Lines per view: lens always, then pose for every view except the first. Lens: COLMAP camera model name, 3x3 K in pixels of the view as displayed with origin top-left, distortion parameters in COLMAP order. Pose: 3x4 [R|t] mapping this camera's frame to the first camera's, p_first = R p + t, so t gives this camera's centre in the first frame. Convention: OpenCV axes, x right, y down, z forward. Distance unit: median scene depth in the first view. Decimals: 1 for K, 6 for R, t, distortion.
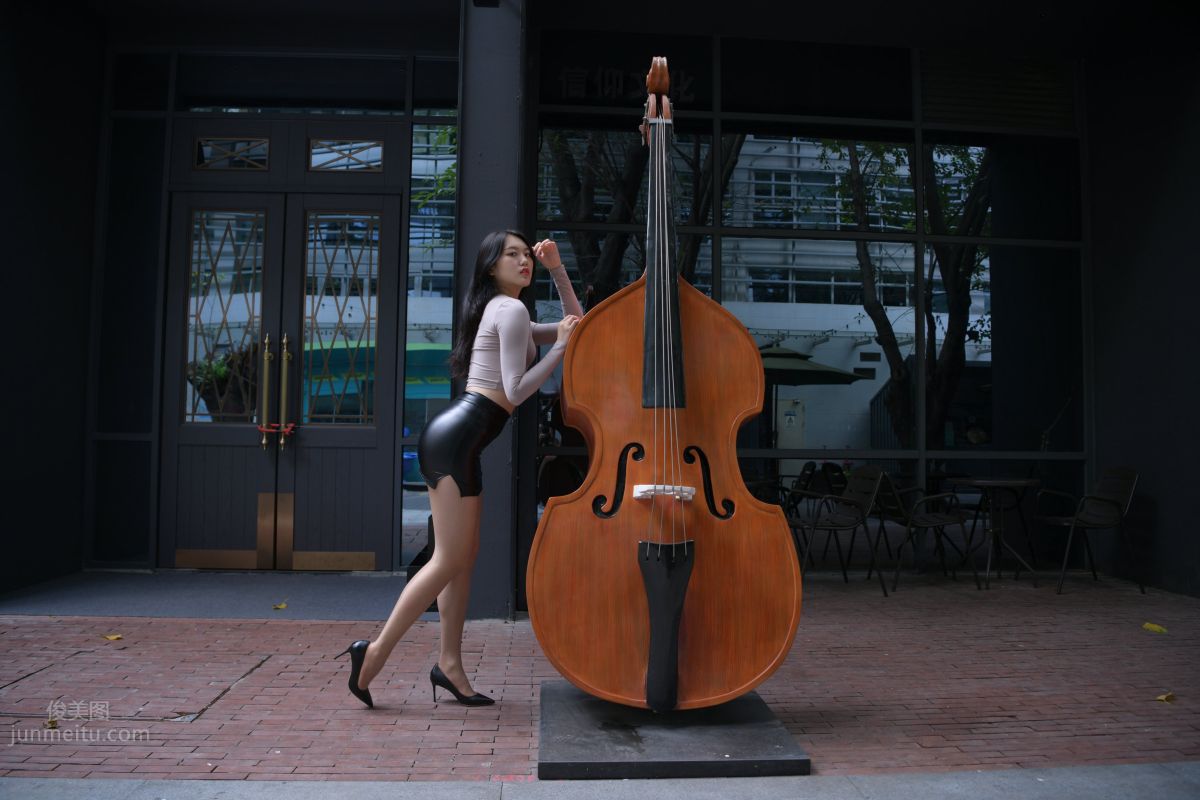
lens RADIAL K [[828.6, 0, 594.8], [0, 828.6, 399.5], [0, 0, 1]] dist [-0.077004, 0.020040]
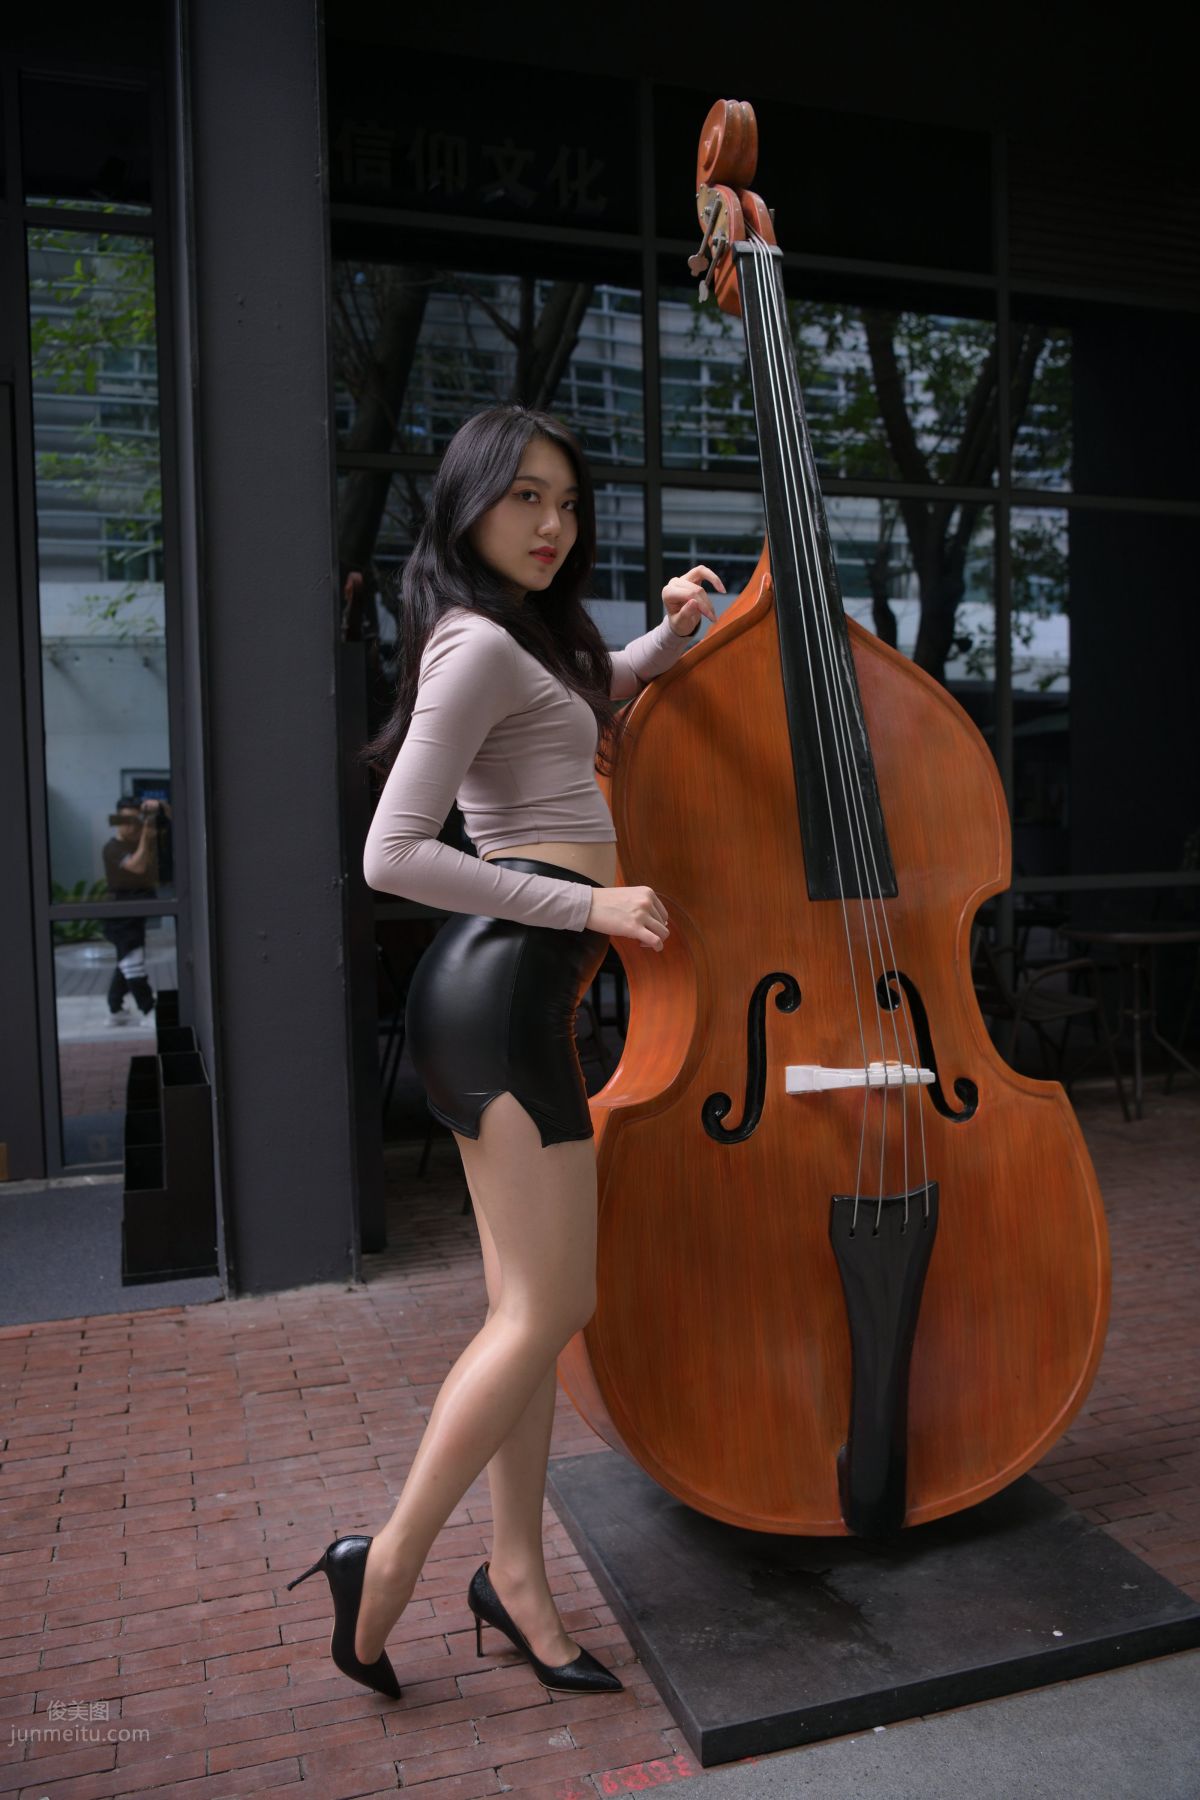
lens RADIAL K [[1407.1, 0, 590.8], [0, 1407.1, 902.5], [0, 0, 1]] dist [-0.063919, 0.044081]
pose [[0.970559, -0.048848, 0.235857, -0.236245], [0.023092, 0.993579, 0.110757, -0.075797], [-0.239753, -0.102049, 0.965456, 0.276056]]
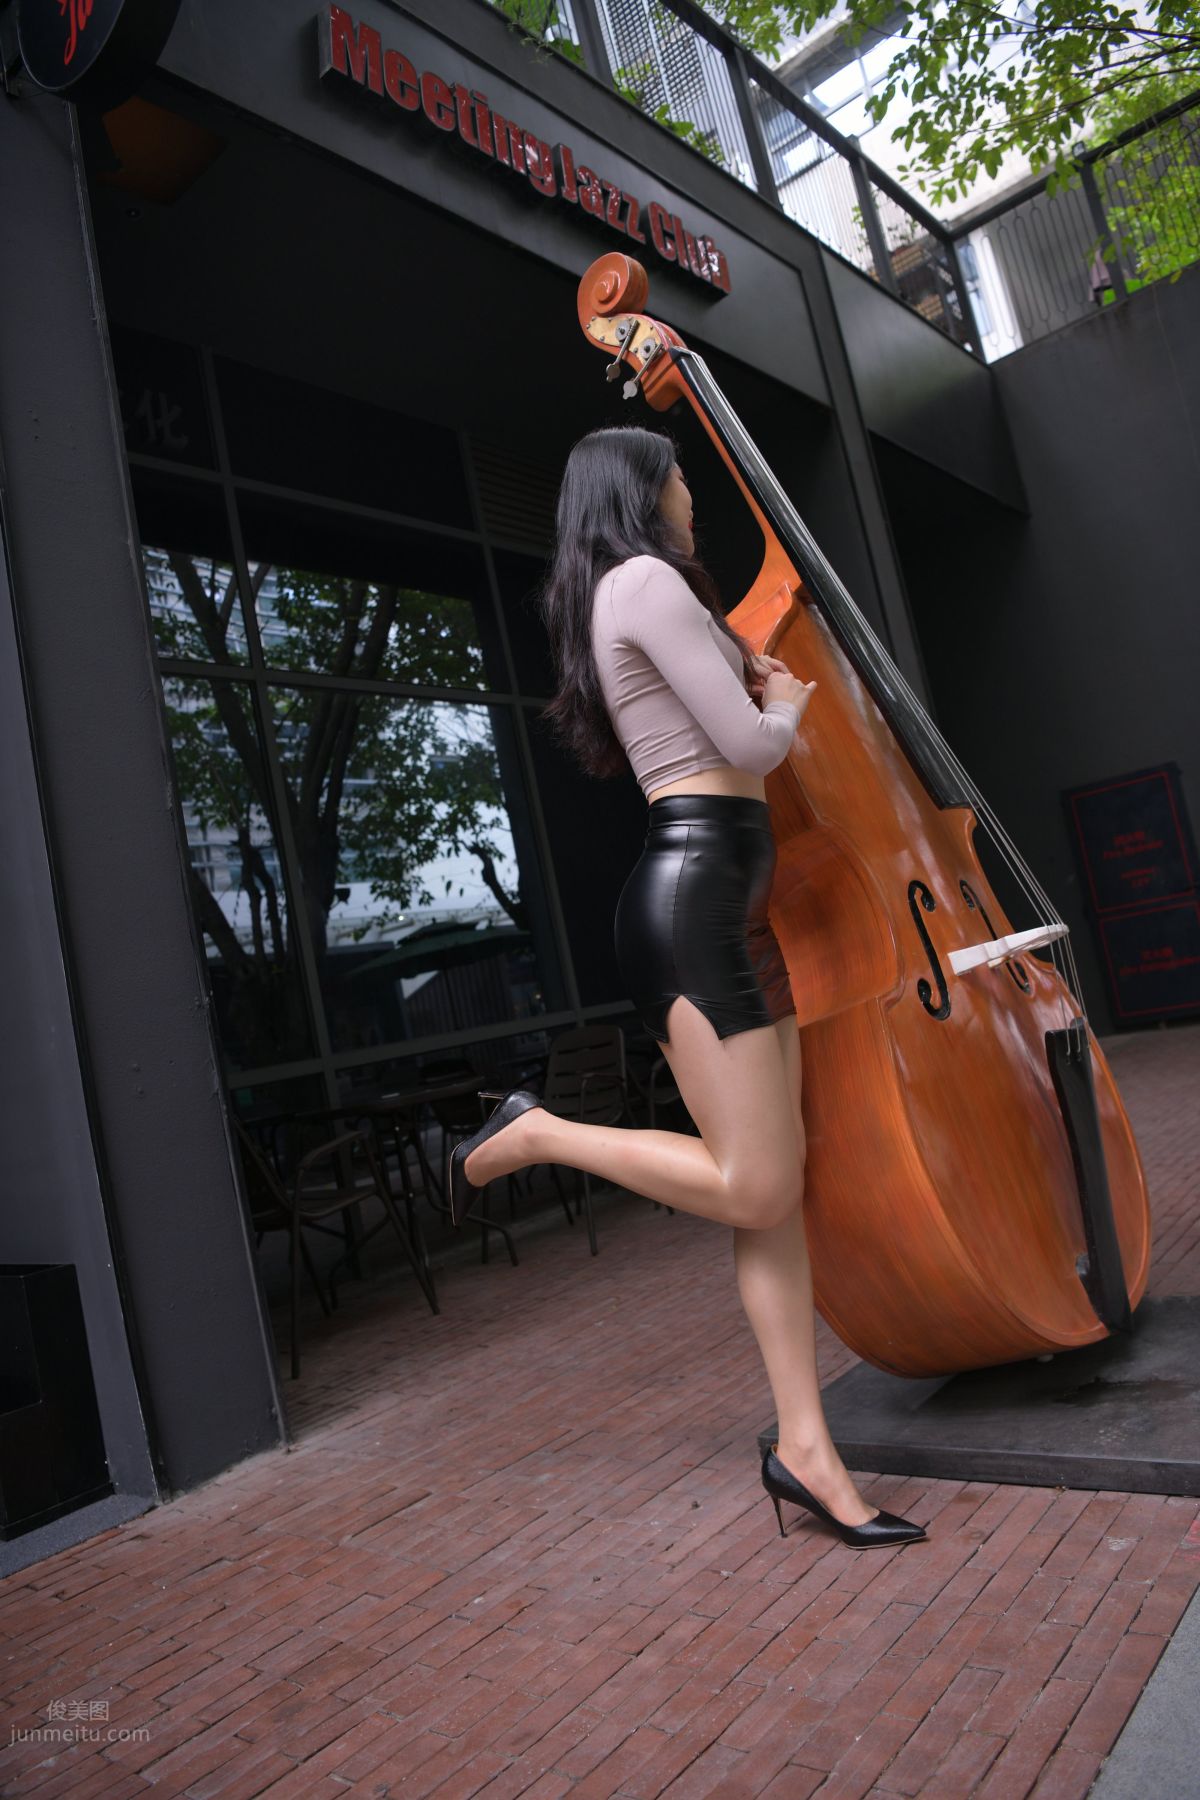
lens RADIAL K [[1240.7, 0, 600.0], [0, 1240.7, 900.0], [0, 0, 1]] dist [-0.077239, 0.020277]
pose [[0.677748, -0.078553, 0.731086, -0.681855], [0.174880, 0.982967, -0.056505, 0.074411], [-0.714195, 0.166148, 0.679942, 0.604461]]
